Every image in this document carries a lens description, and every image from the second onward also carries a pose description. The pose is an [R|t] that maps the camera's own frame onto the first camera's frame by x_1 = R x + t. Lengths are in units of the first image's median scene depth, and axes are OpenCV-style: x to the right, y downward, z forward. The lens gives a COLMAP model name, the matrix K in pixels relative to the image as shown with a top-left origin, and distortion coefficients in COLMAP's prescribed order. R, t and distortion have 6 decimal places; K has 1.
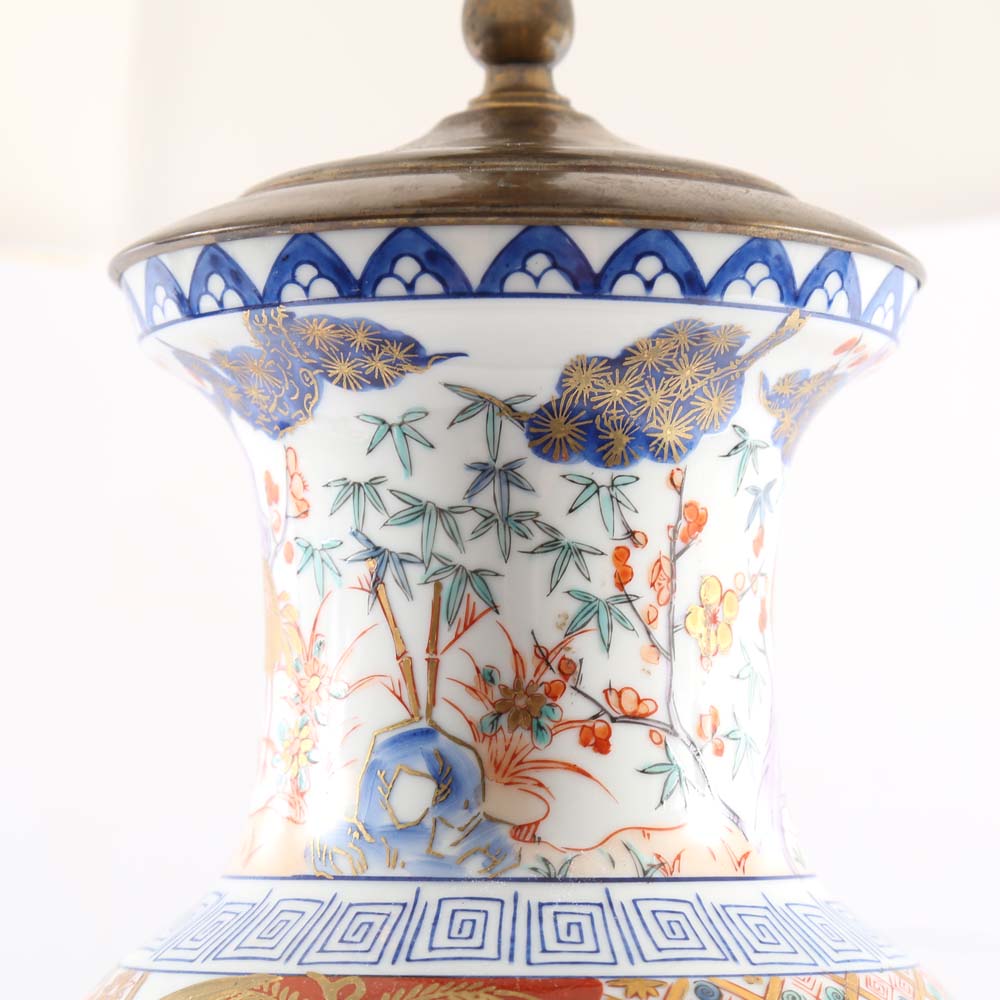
lens RADIAL K [[3741.7, 0, 568.9], [0, 3741.7, 498.5], [0, 0, 1]] dist [0.282743, 1.126406]
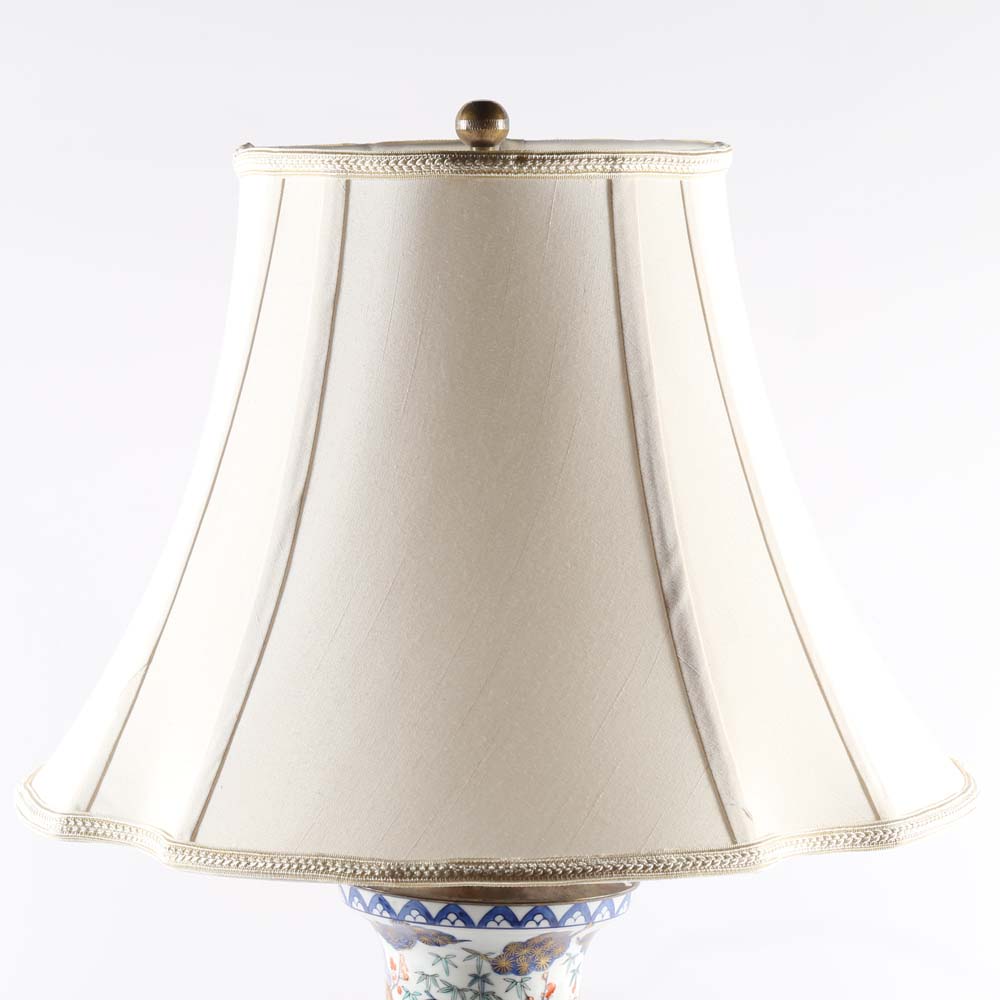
lens RADIAL K [[3680.0, 0, 461.7], [0, 3680.0, 499.1], [0, 0, 1]] dist [0.440922, -2.103125]
pose [[0.999302, 0.026557, 0.026258, -0.113793], [-0.030179, 0.988392, 0.148895, -0.761376], [-0.021999, -0.149583, 0.988504, -1.642237]]
